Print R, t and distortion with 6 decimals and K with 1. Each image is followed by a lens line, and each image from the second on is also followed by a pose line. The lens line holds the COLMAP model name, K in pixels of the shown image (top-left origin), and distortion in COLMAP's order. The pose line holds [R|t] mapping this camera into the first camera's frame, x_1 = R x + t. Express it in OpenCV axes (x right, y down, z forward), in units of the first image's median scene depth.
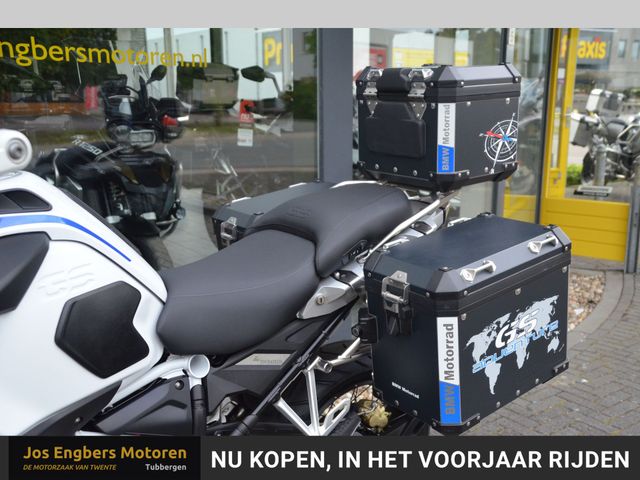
lens RADIAL K [[663.3, 0, 320.0], [0, 663.3, 240.0], [0, 0, 1]] dist [-0.100578, 0.349784]
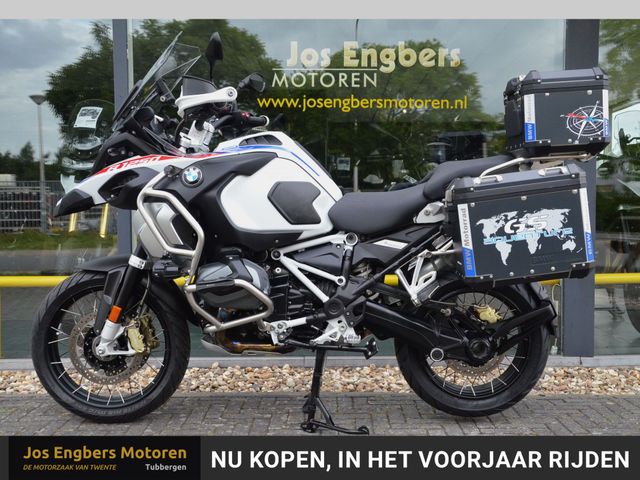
lens RADIAL K [[686.4, 0, 320.0], [0, 686.4, 240.0], [0, 0, 1]] dist [0.010560, 0.011034]
pose [[0.782991, 0.031715, -0.621224, 0.849380], [-0.136164, 0.983217, -0.121425, 0.398152], [0.606947, 0.179663, 0.774168, -0.479480]]
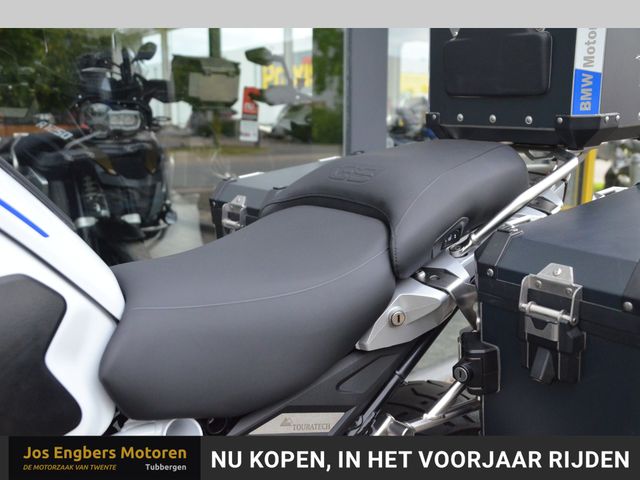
lens RADIAL K [[663.3, 0, 320.0], [0, 663.3, 240.0], [0, 0, 1]] dist [-0.100578, 0.349784]
pose [[0.999978, 0.004369, 0.005048, -0.067863], [-0.004178, 0.999294, -0.037332, 0.043615], [-0.005208, 0.037310, 0.999290, 0.414098]]
